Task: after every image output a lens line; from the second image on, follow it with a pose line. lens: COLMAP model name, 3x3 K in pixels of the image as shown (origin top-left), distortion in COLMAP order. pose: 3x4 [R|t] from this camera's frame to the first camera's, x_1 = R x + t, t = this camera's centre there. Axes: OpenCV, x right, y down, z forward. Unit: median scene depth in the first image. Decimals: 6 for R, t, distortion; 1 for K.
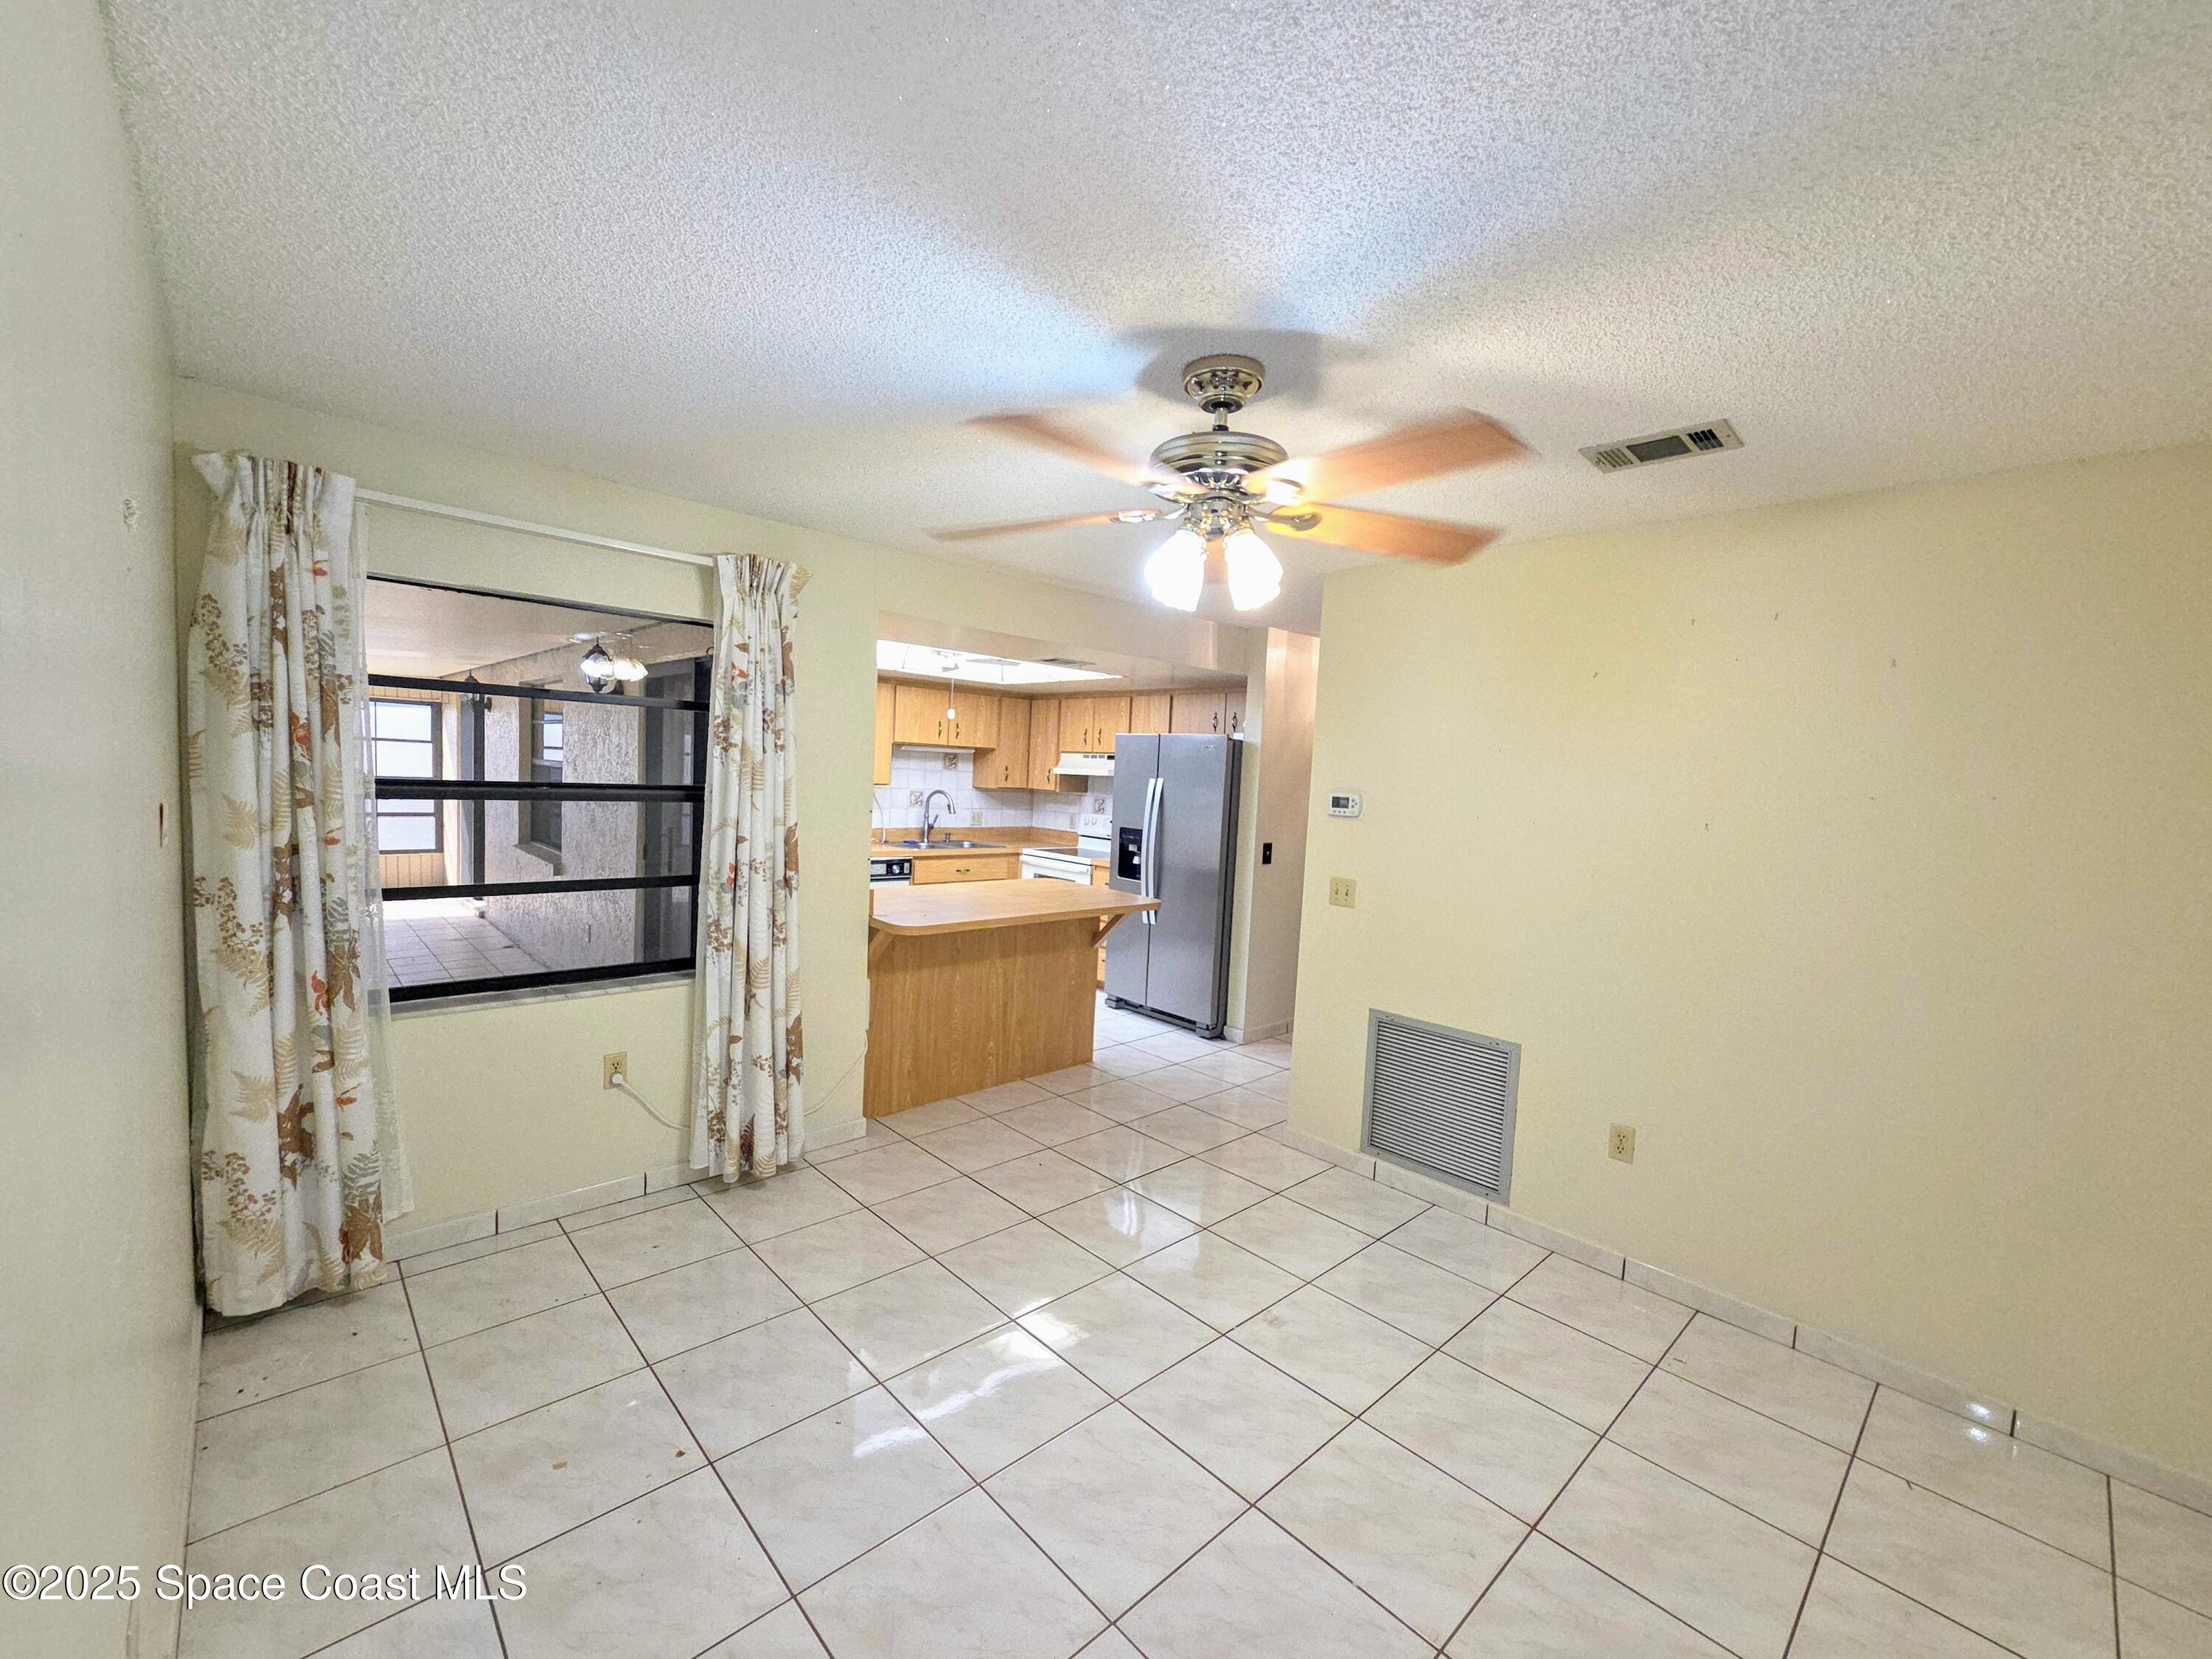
lens RADIAL K [[901.1, 0, 1107.0], [0, 901.1, 834.9], [0, 0, 1]] dist [0.002100, 0.000924]
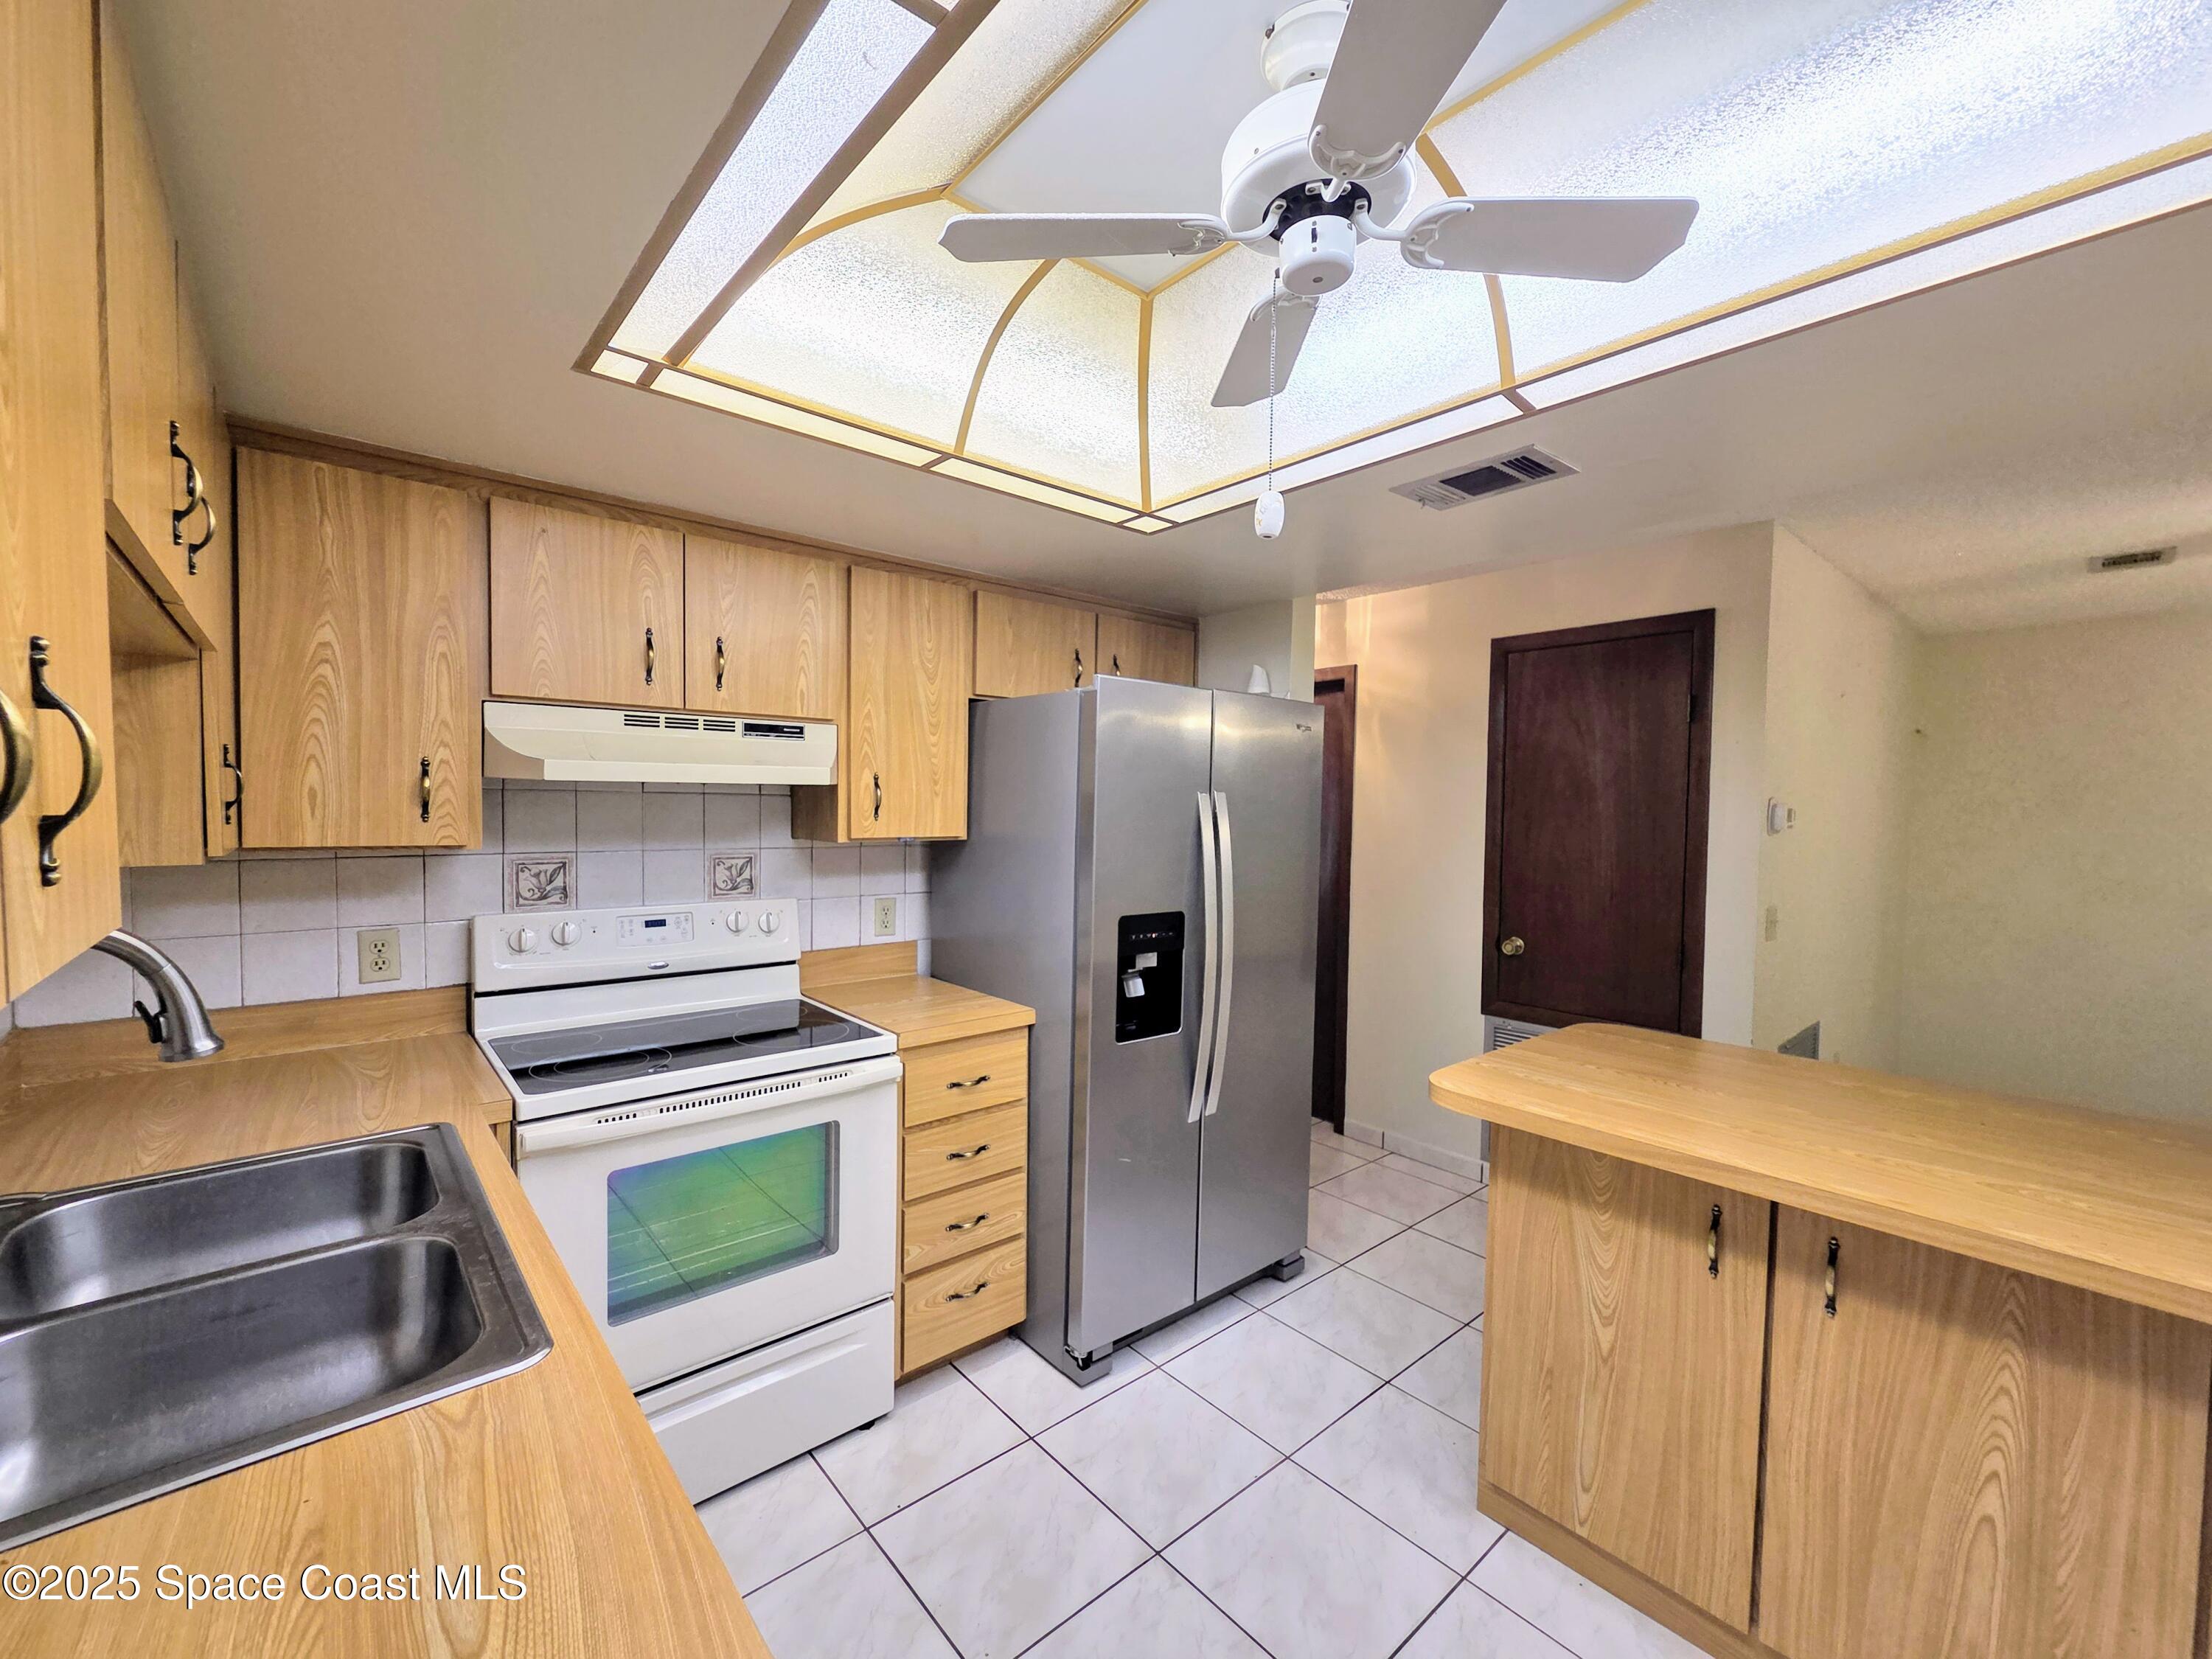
lens RADIAL K [[901.1, 0, 1106.9], [0, 901.1, 837.0], [0, 0, 1]] dist [0.002100, 0.000924]
pose [[0.033405, -0.087664, 0.995590, -0.323537], [0.062877, 0.994357, 0.085446, -0.064886], [-0.997462, 0.059745, 0.038729, 0.843953]]
